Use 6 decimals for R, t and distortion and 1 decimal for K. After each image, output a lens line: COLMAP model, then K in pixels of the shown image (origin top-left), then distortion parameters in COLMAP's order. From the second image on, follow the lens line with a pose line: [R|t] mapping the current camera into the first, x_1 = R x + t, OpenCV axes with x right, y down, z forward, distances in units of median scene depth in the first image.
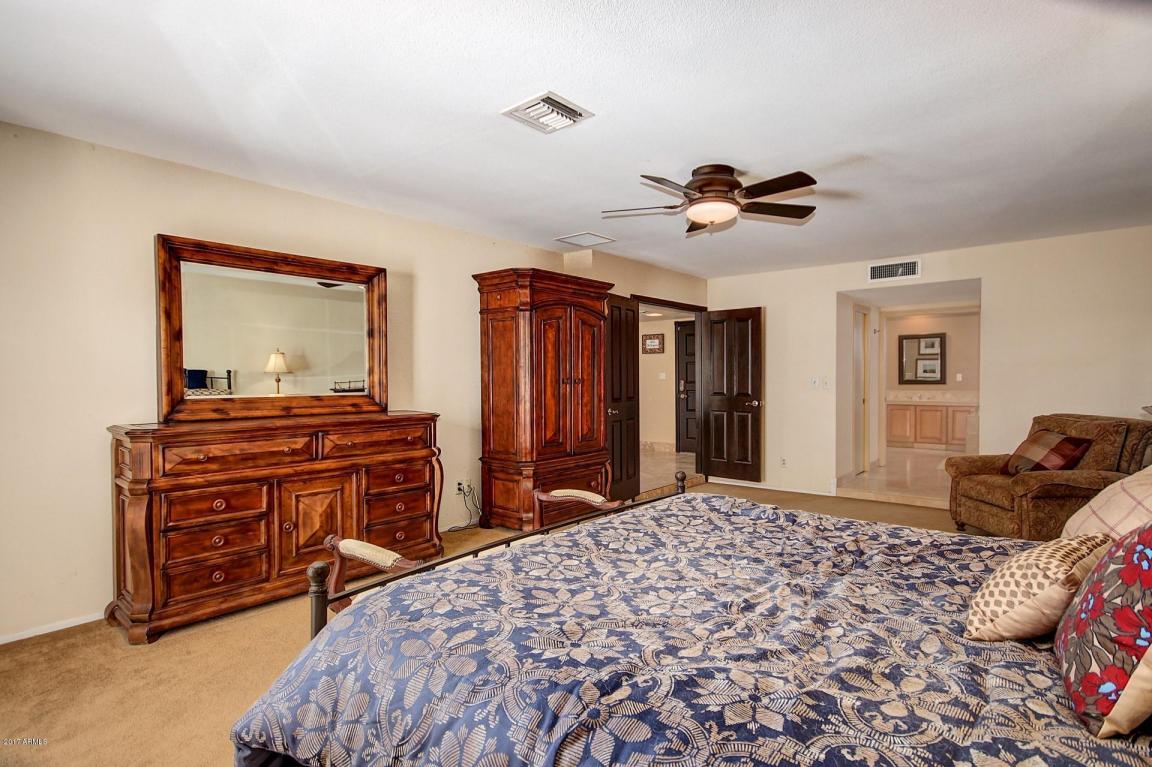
lens RADIAL K [[597.5, 0, 581.4], [0, 597.5, 385.7], [0, 0, 1]] dist [0.013215, -0.000606]
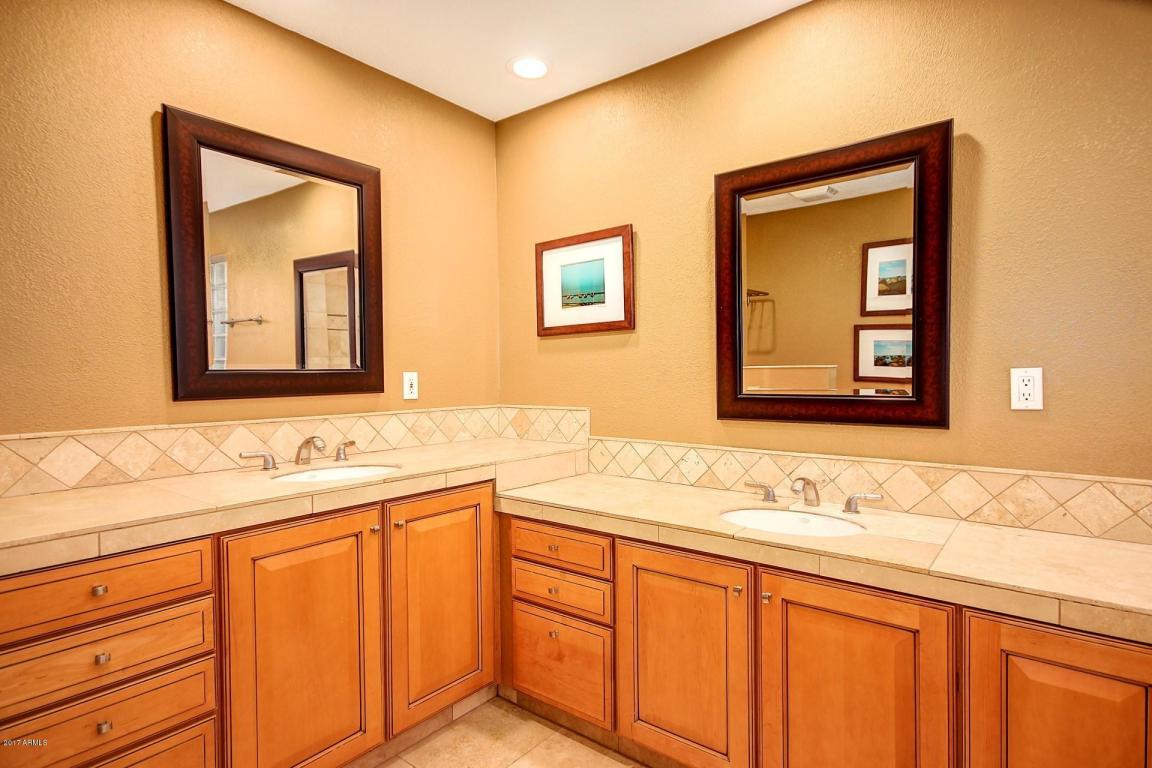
lens RADIAL K [[597.5, 0, 581.4], [0, 597.5, 386.2], [0, 0, 1]] dist [0.013215, -0.000606]
pose [[0.999822, 0.005145, 0.018169, 0.506017], [-0.005287, 0.999956, 0.007760, -0.013824], [-0.018128, -0.007855, 0.999805, 0.840825]]
